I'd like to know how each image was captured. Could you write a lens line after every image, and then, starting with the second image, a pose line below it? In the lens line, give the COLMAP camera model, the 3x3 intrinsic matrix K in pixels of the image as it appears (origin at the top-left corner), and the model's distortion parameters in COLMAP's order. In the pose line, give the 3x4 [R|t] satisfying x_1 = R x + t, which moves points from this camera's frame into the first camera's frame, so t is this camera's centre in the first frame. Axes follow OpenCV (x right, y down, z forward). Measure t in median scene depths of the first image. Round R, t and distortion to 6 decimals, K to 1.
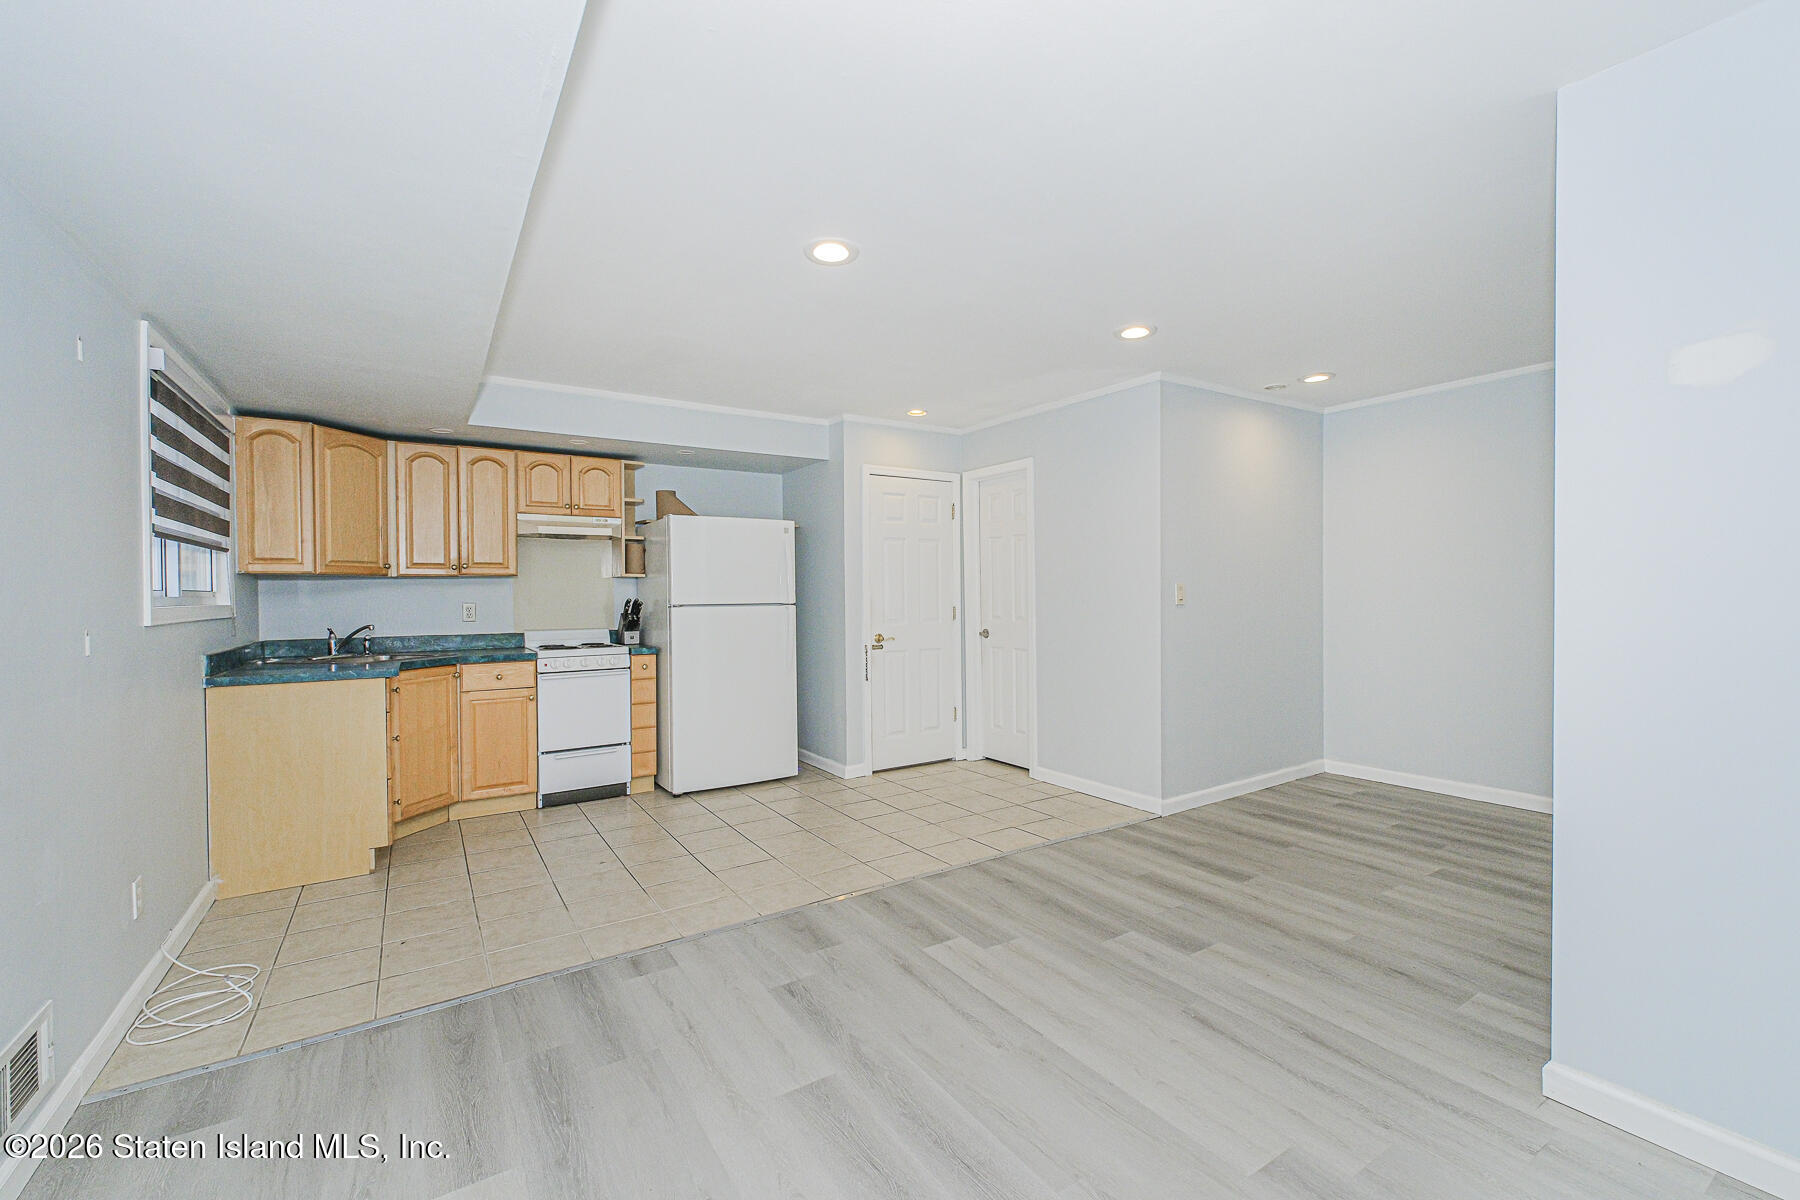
lens RADIAL K [[744.8, 0, 900.9], [0, 744.8, 601.7], [0, 0, 1]] dist [0.010493, -0.001247]
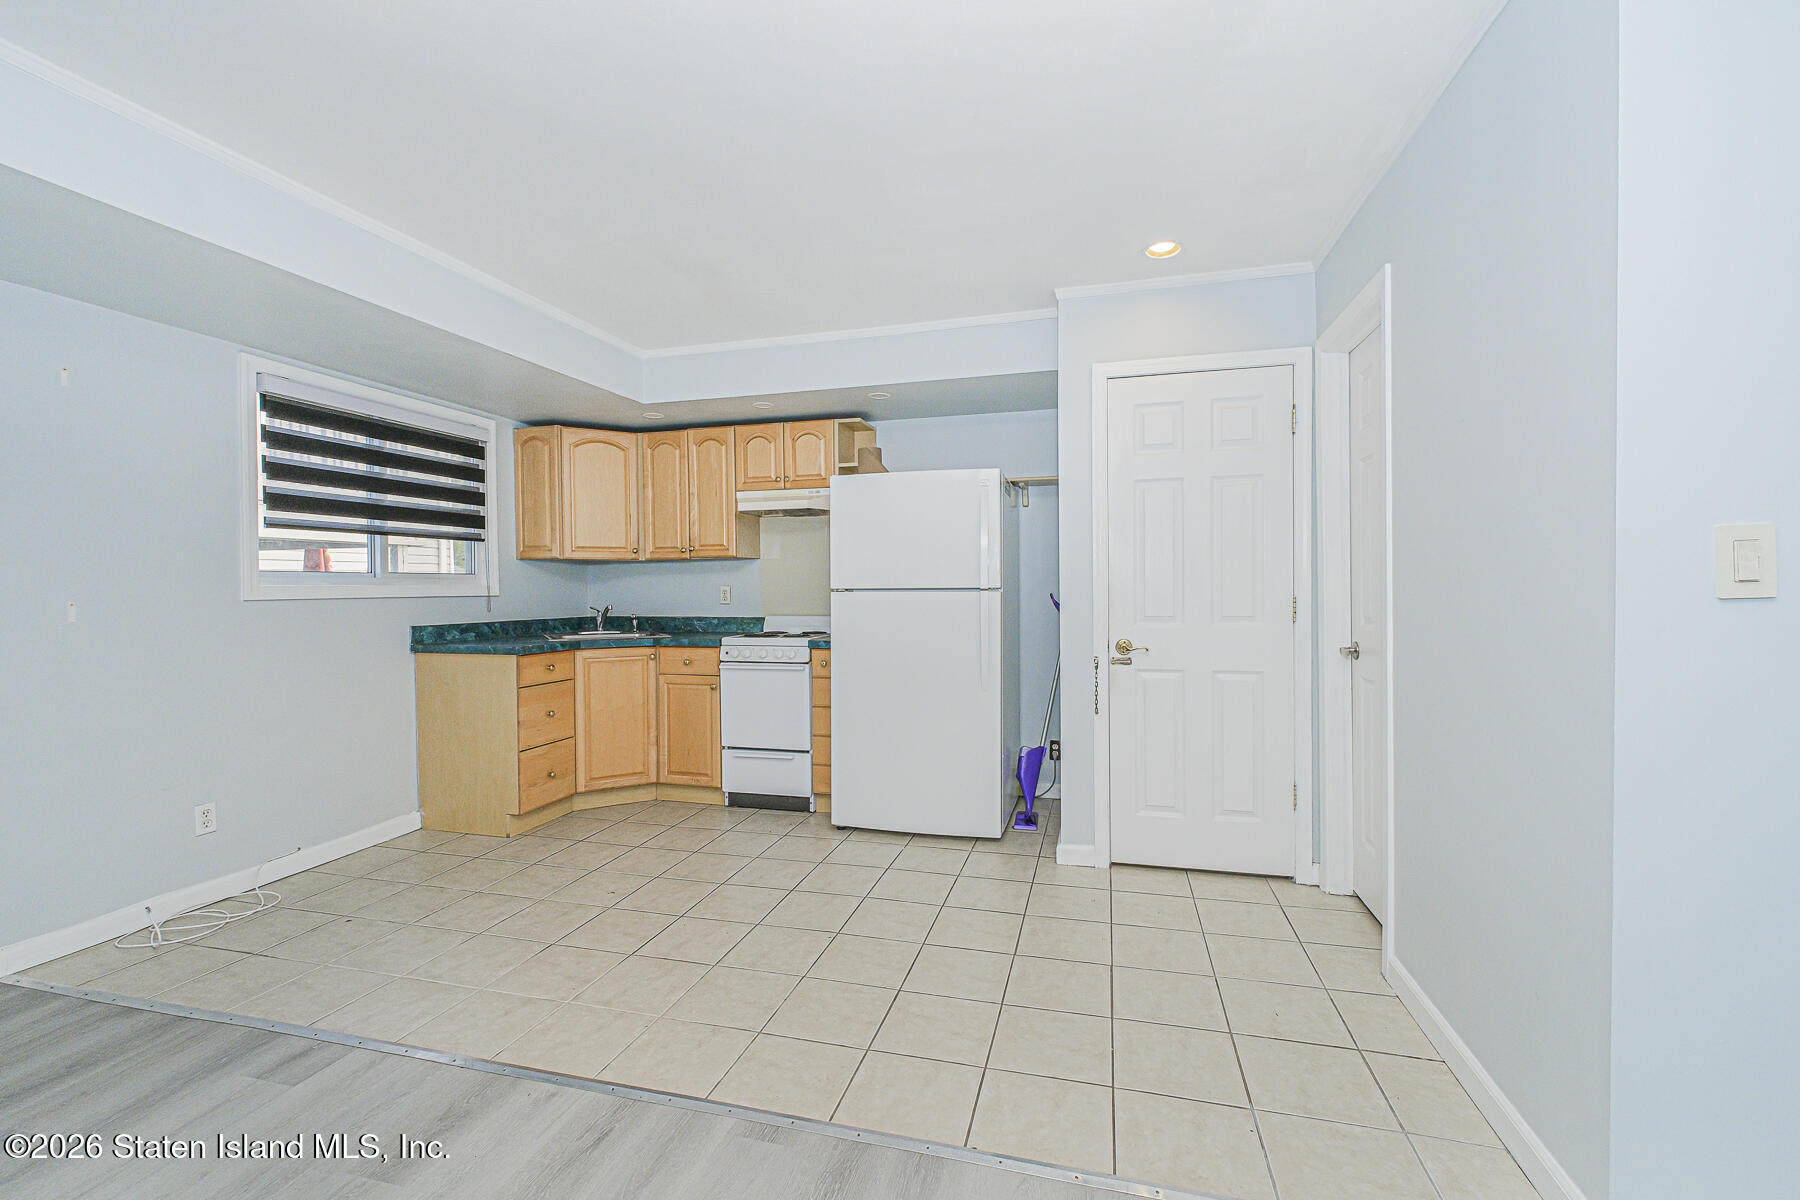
lens RADIAL K [[744.8, 0, 916.9], [0, 744.8, 597.9], [0, 0, 1]] dist [0.010493, -0.001247]
pose [[0.673862, 0.015863, -0.738687, 0.354513], [-0.006921, 0.999861, 0.015158, 0.001055], [0.738825, -0.005102, 0.673878, 0.540217]]
